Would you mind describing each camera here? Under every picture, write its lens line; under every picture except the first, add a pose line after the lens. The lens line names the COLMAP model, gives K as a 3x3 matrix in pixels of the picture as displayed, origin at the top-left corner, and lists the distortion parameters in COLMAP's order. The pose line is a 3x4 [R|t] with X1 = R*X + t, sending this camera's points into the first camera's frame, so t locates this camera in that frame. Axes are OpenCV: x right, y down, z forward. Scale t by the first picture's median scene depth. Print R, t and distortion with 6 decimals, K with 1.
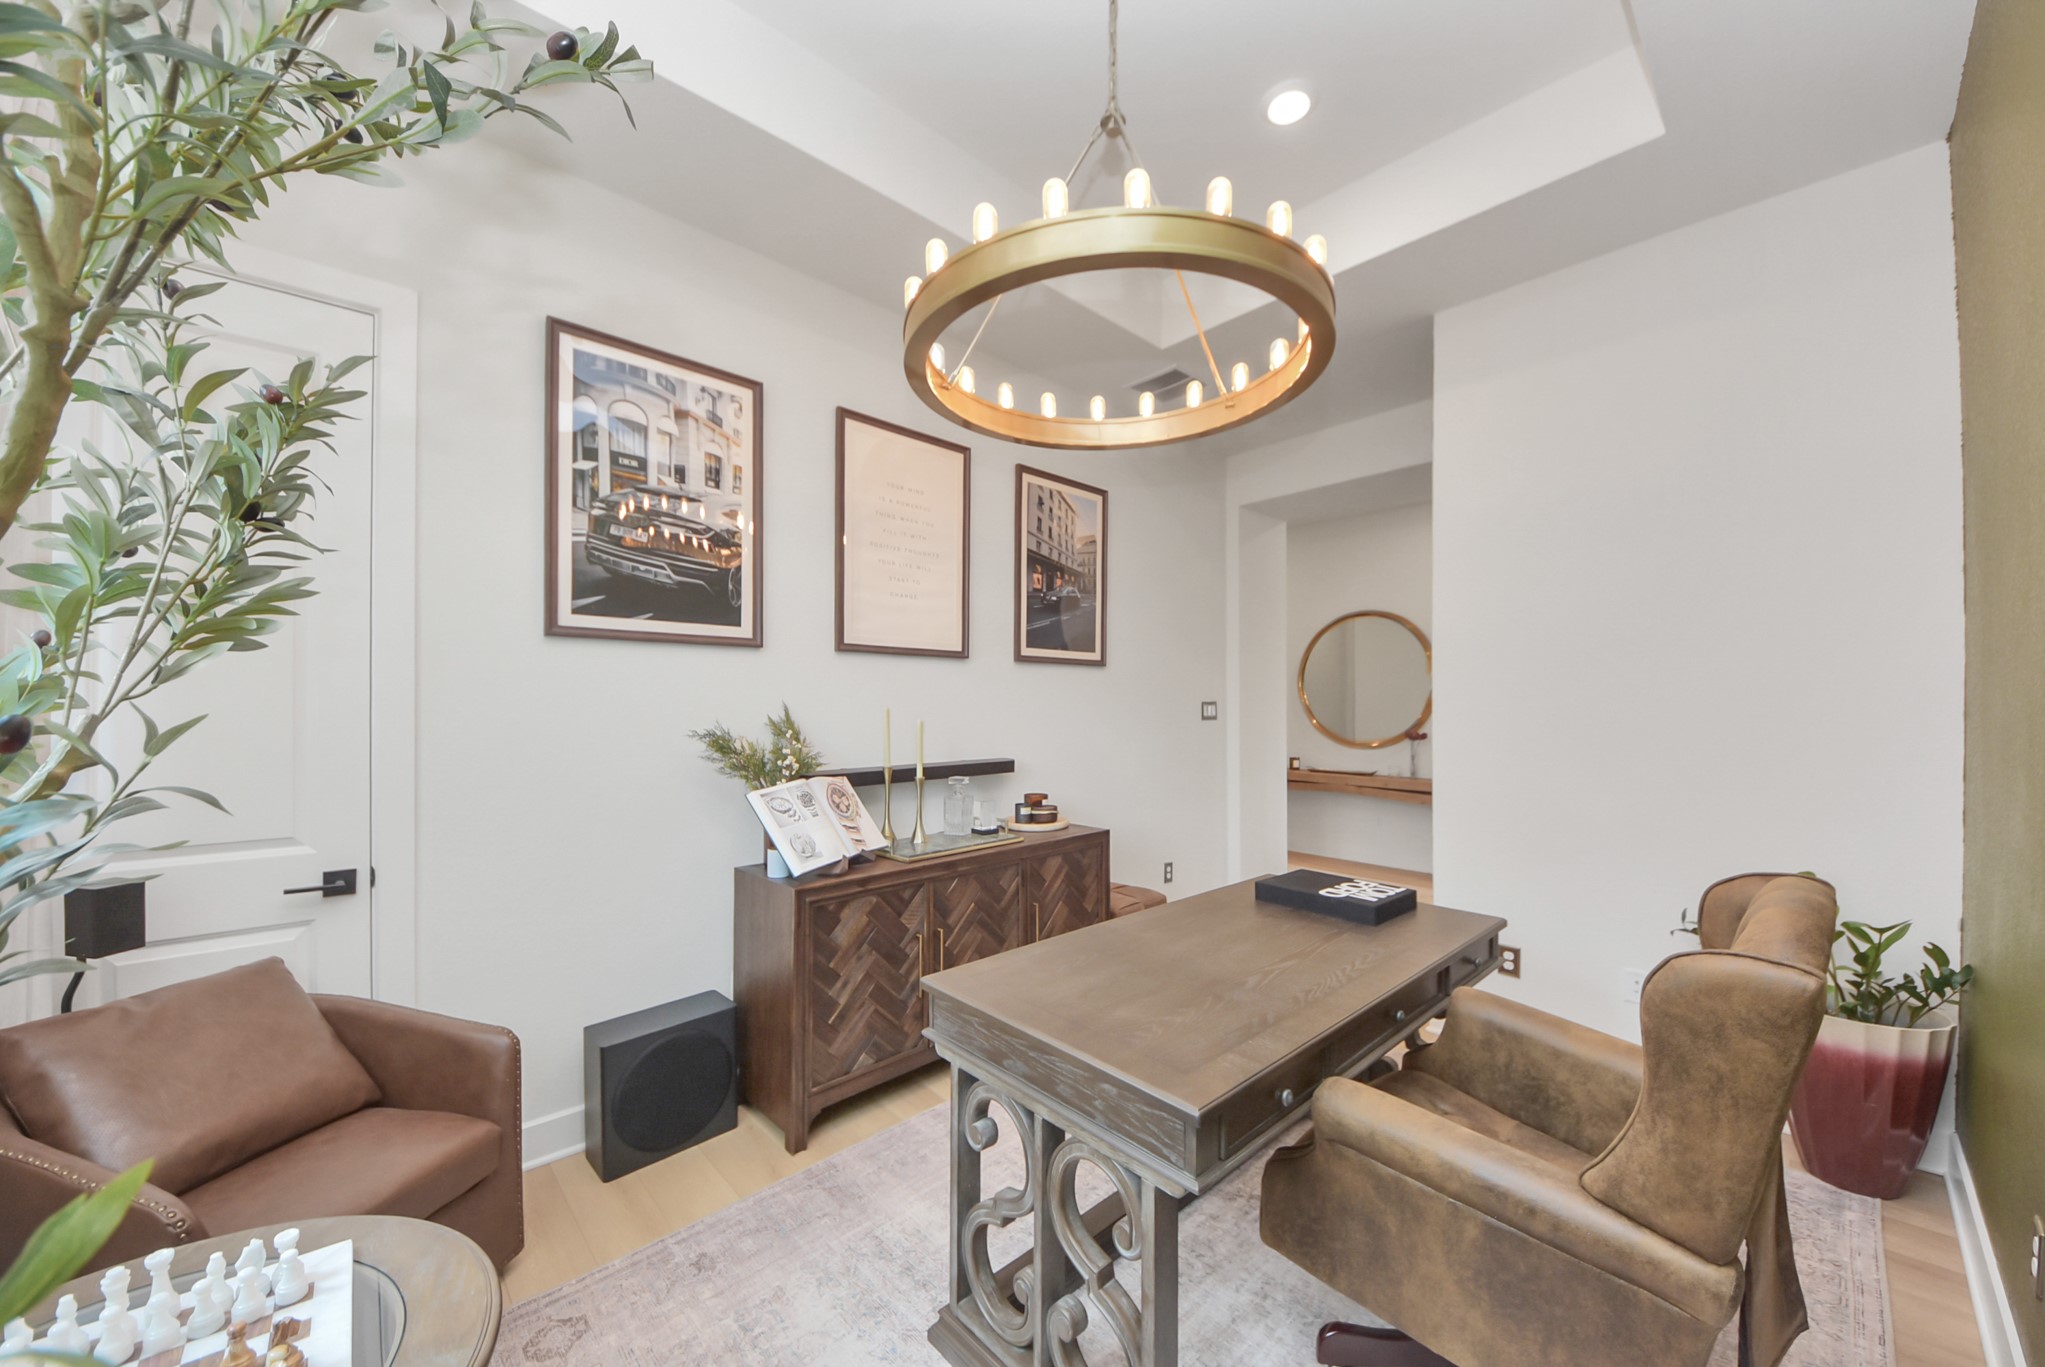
lens RADIAL K [[743.0, 0, 1015.6], [0, 743.0, 709.6], [0, 0, 1]] dist [0.001402, -0.000171]
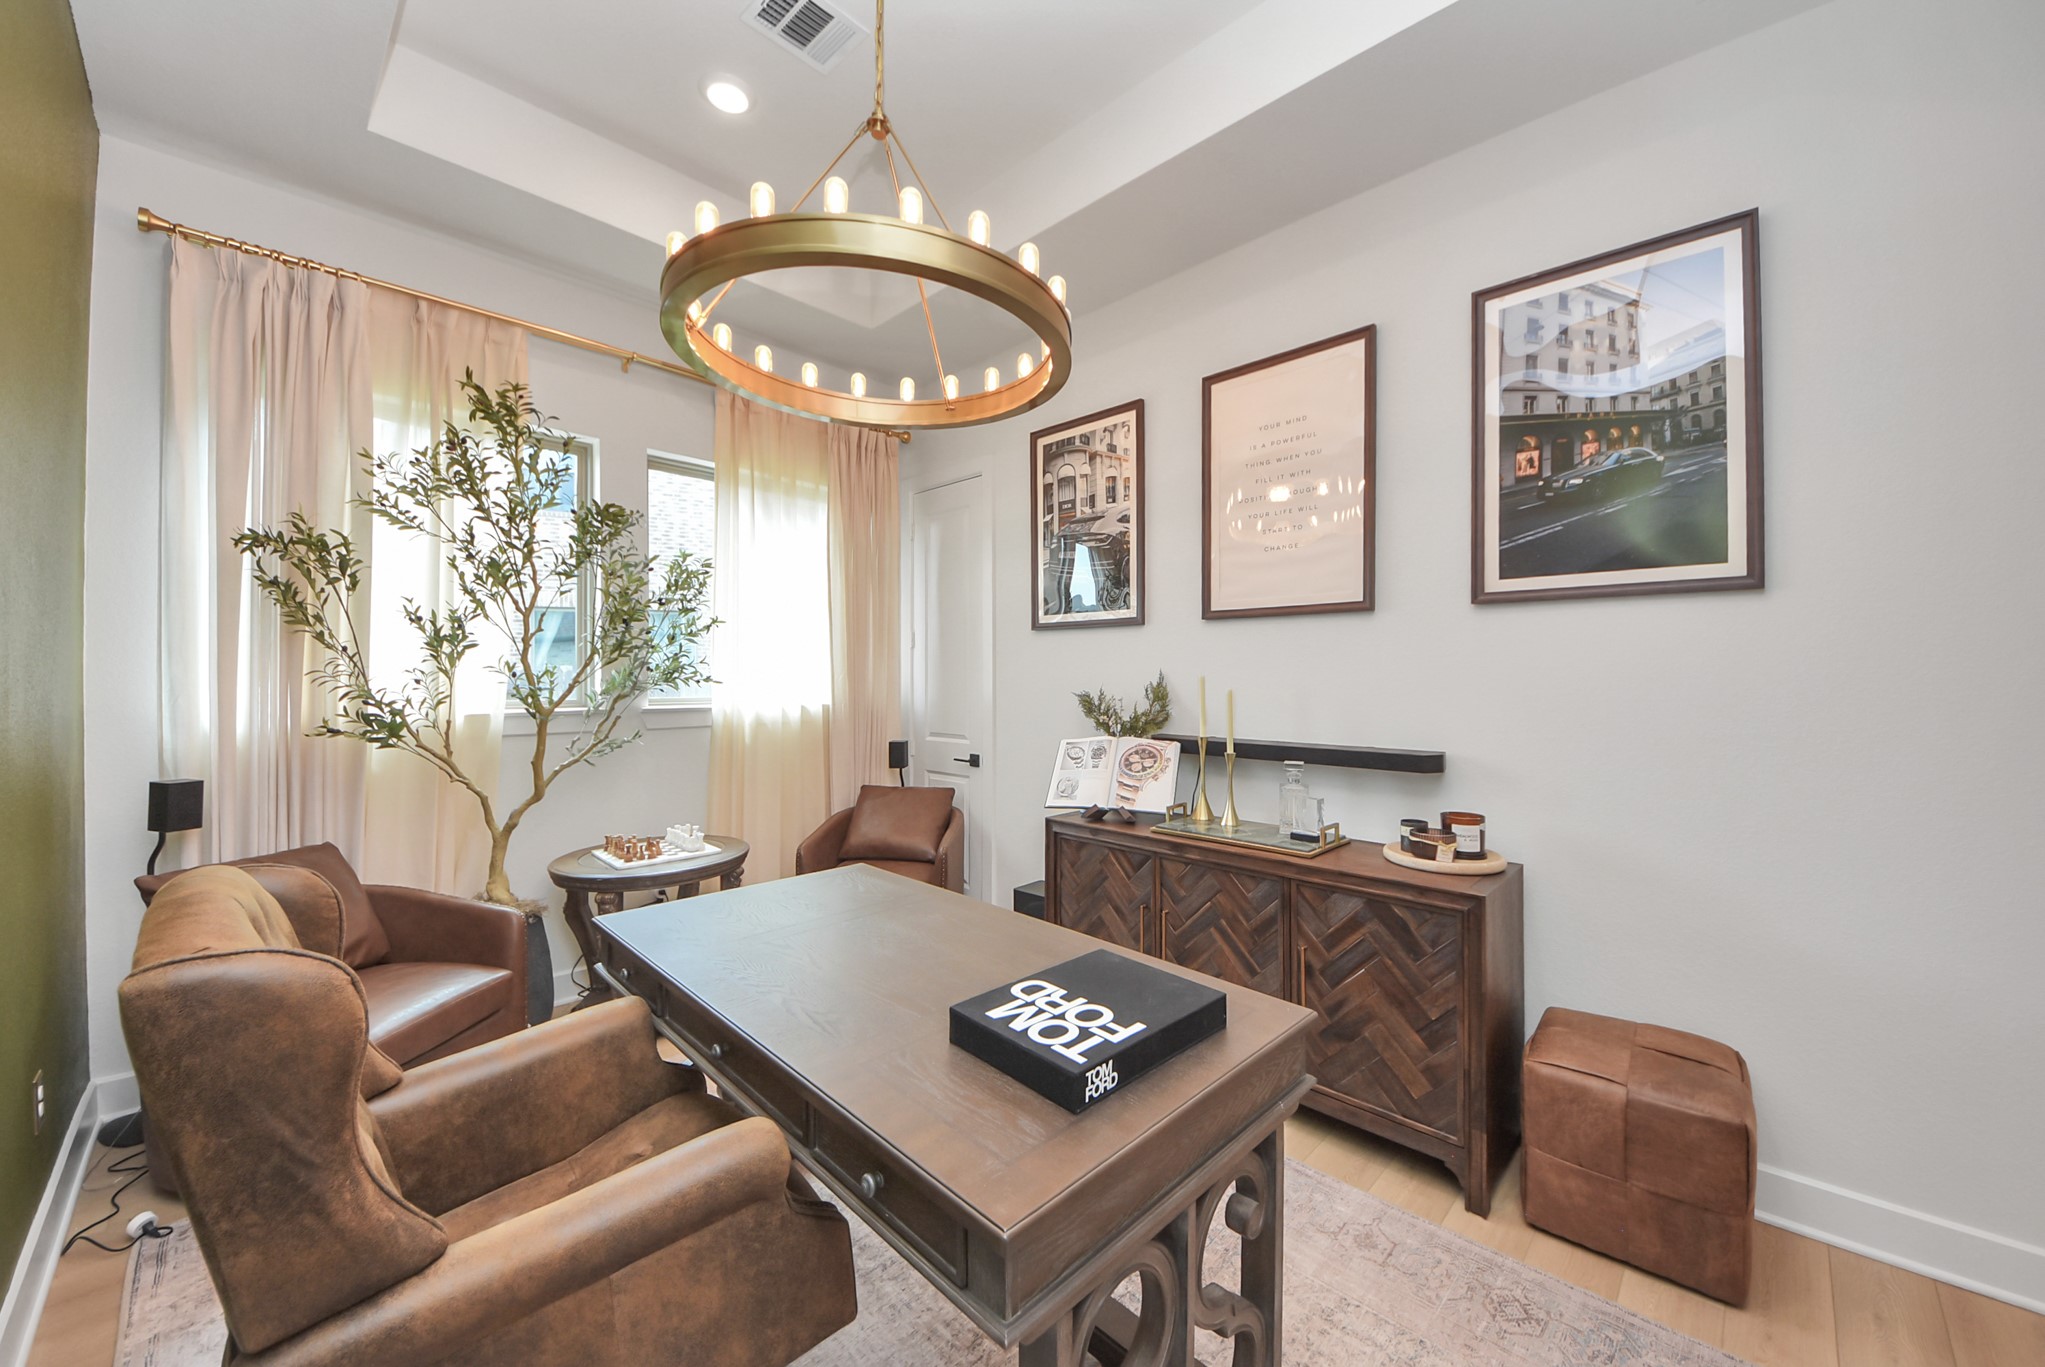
lens RADIAL K [[743.0, 0, 1035.0], [0, 743.0, 676.1], [0, 0, 1]] dist [0.001402, -0.000171]
pose [[0.033171, 0.003565, -0.999443, 0.771890], [-0.003514, 0.999988, 0.003450, -0.004752], [0.999443, 0.003398, 0.033184, 0.741071]]
